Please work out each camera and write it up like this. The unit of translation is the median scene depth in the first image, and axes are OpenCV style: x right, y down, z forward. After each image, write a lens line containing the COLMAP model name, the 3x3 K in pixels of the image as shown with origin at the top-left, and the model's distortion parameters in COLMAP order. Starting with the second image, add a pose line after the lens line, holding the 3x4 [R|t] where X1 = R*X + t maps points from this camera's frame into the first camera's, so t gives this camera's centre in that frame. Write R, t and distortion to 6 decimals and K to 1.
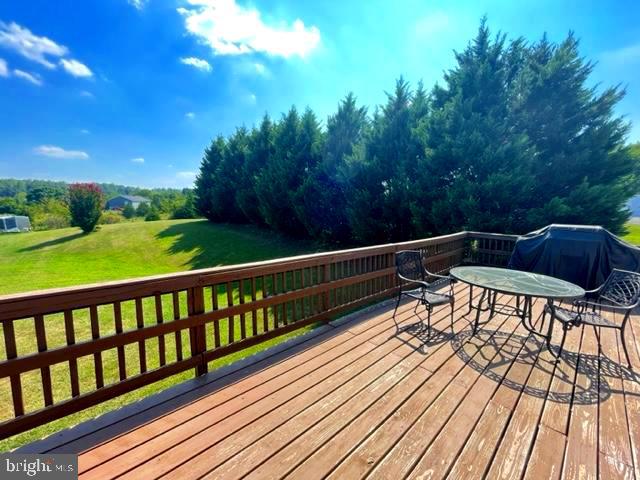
lens RADIAL K [[260.7, 0, 318.5], [0, 260.7, 238.8], [0, 0, 1]] dist [0.001301, 0.000773]
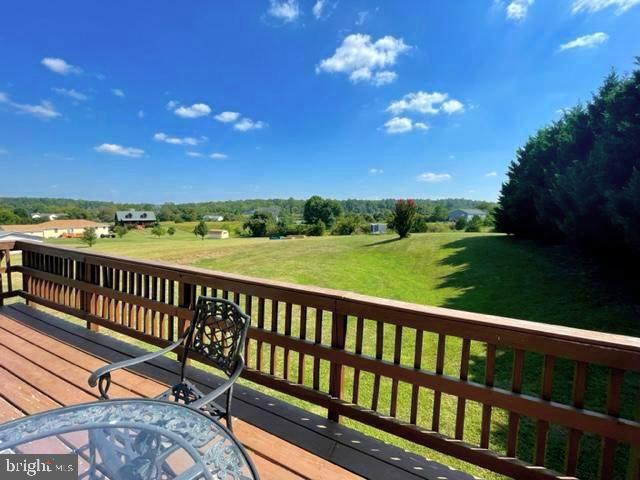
lens RADIAL K [[260.7, 0, 318.5], [0, 260.7, 238.8], [0, 0, 1]] dist [0.001301, 0.000773]
pose [[0.390104, 0.082963, -0.917026, 0.375501], [-0.126796, 0.991285, 0.035742, -0.039984], [0.911999, 0.102332, 0.397223, 0.424262]]
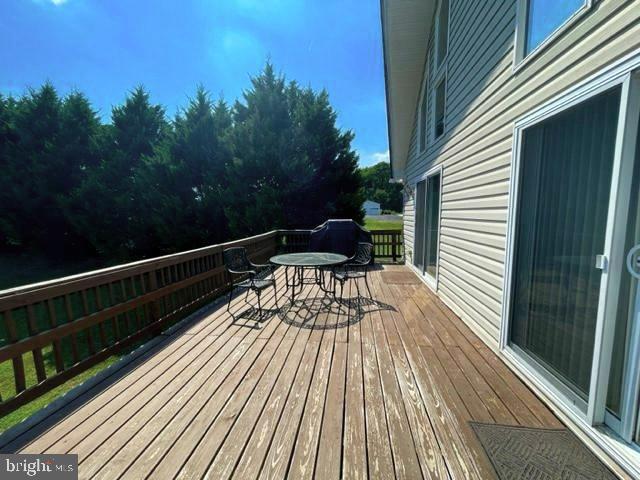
lens RADIAL K [[260.7, 0, 318.5], [0, 260.7, 238.8], [0, 0, 1]] dist [0.001301, 0.000773]
pose [[0.772620, -0.094315, 0.627824, -0.041543], [0.111294, 0.993711, 0.012318, 0.019659], [-0.625038, 0.060357, 0.778258, -0.052376]]
